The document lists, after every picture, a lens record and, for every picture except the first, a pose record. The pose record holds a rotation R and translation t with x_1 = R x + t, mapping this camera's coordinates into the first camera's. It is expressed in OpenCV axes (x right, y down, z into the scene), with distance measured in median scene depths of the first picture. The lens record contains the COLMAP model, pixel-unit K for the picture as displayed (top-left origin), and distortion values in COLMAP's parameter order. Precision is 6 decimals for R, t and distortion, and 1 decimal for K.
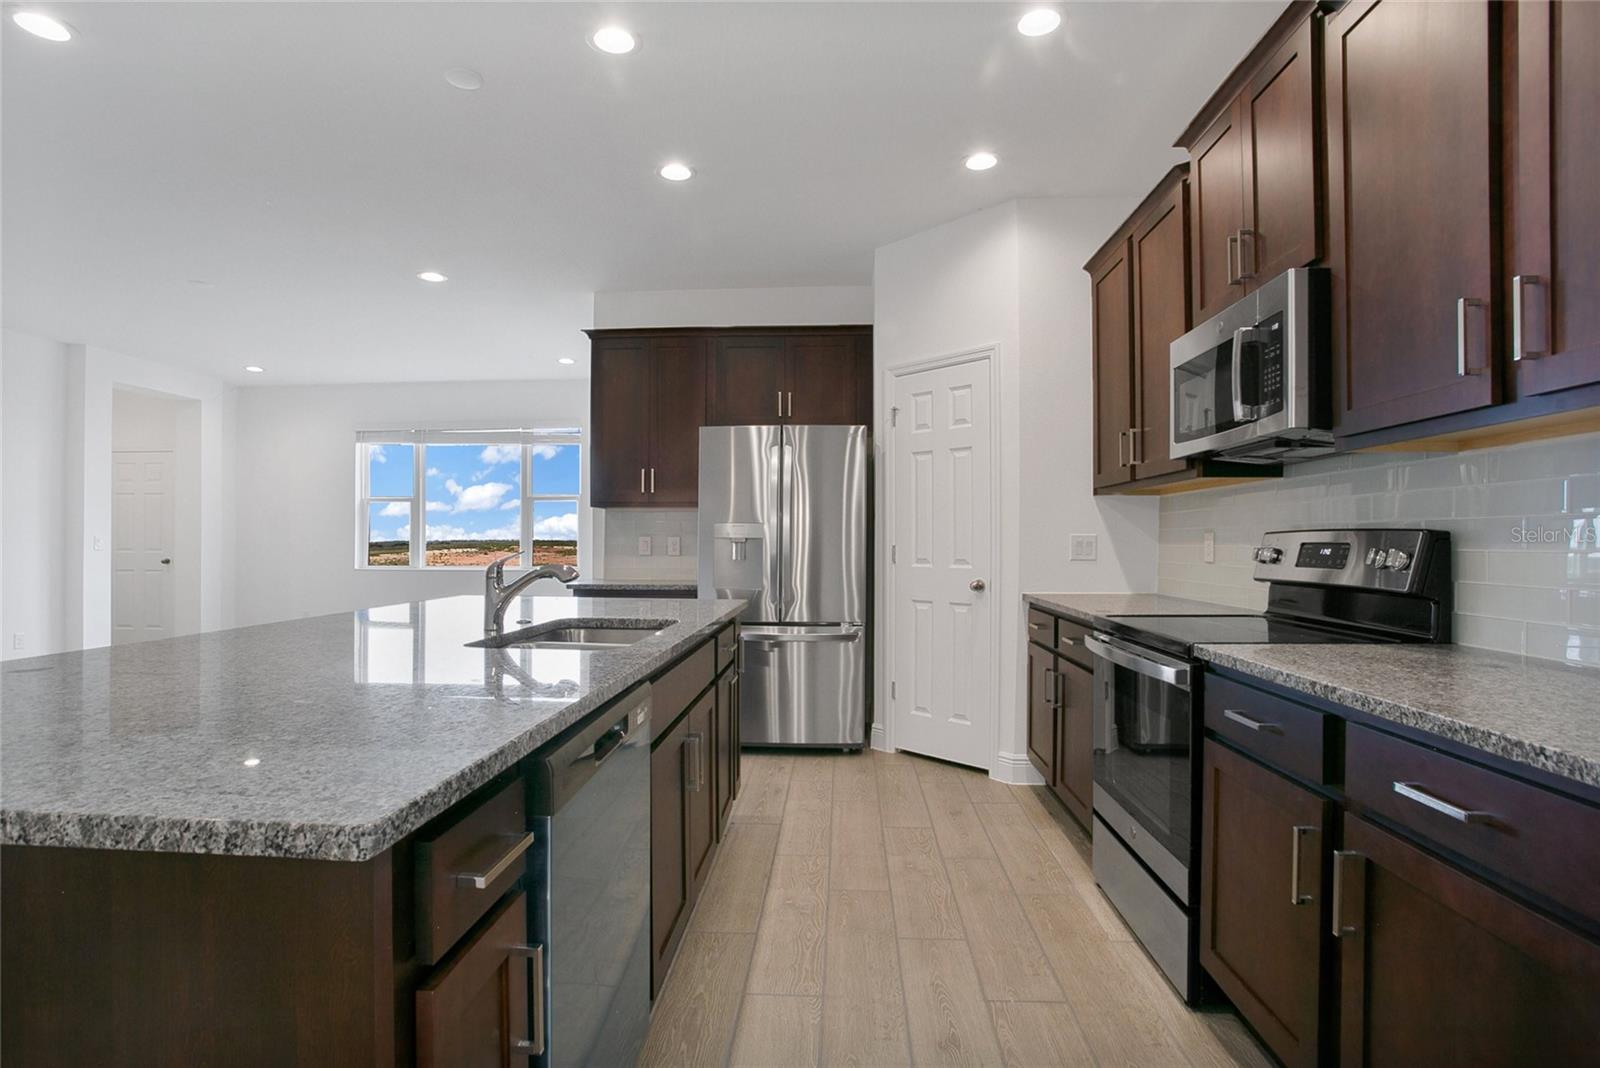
lens RADIAL K [[812.5, 0, 809.9], [0, 812.5, 537.3], [0, 0, 1]] dist [0.000813, 0.001249]
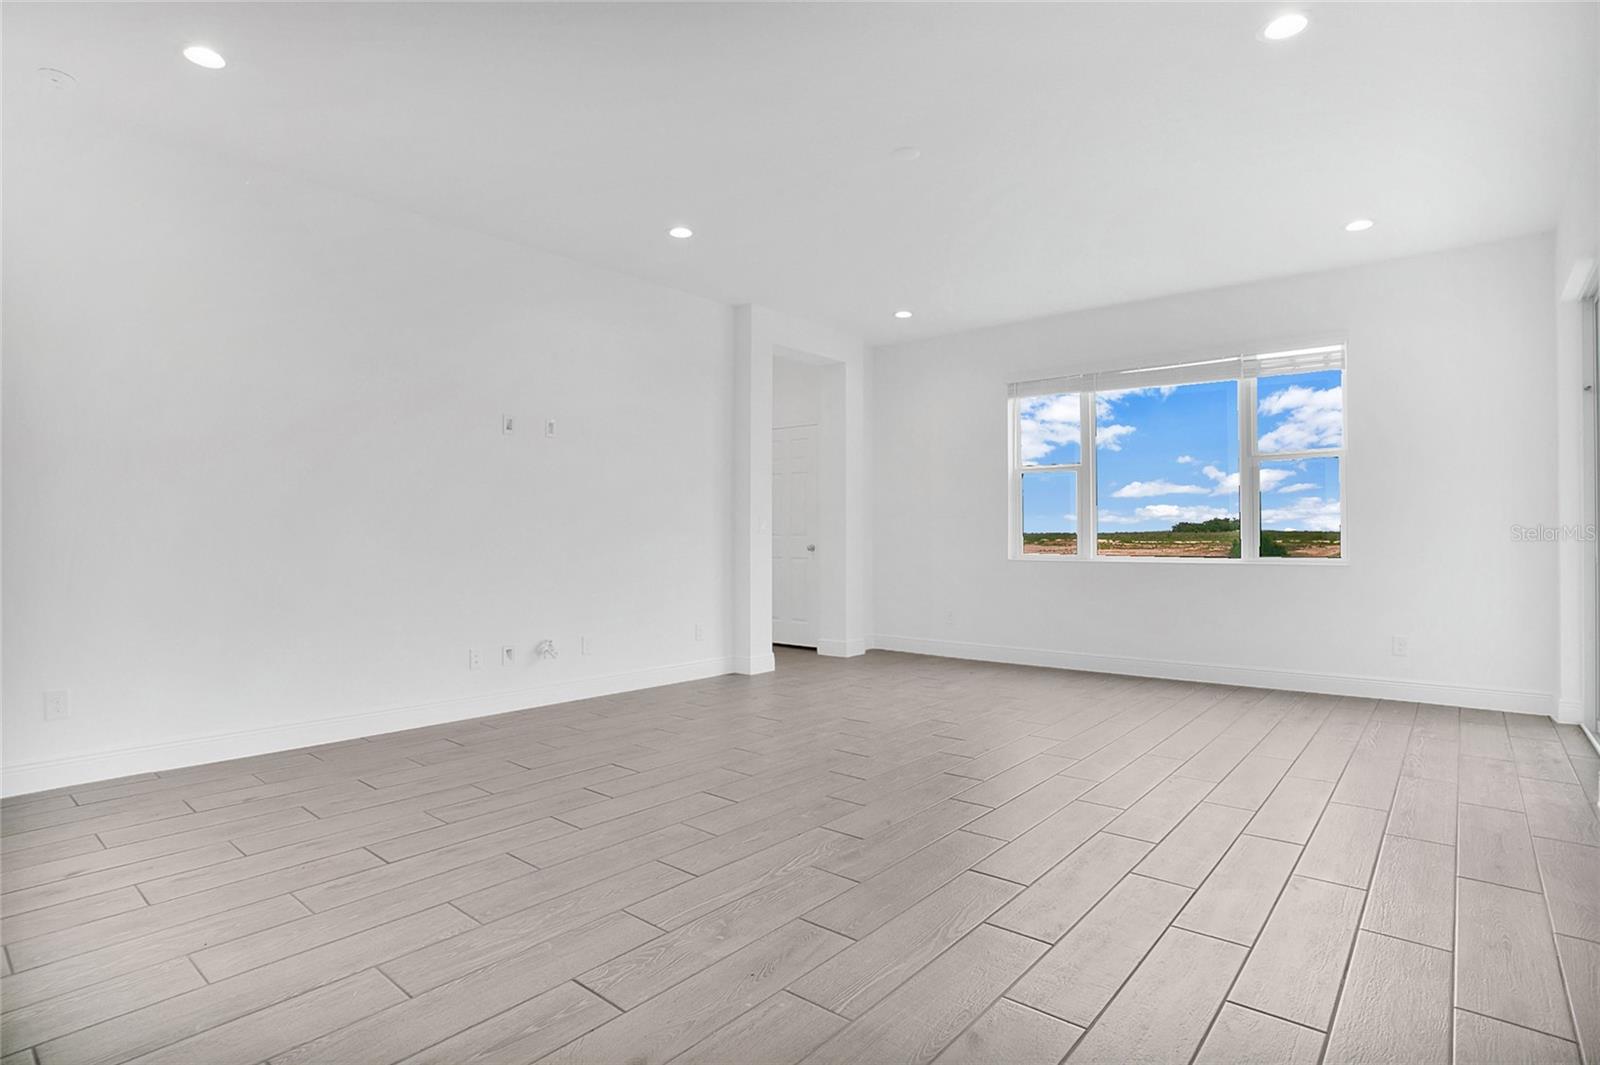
lens RADIAL K [[812.5, 0, 798.8], [0, 812.5, 537.0], [0, 0, 1]] dist [0.000813, 0.001249]
pose [[0.792487, -0.002020, -0.609886, -0.267051], [0.006552, 0.999965, 0.005201, 0.013290], [0.609854, -0.008118, 0.792472, 0.282408]]
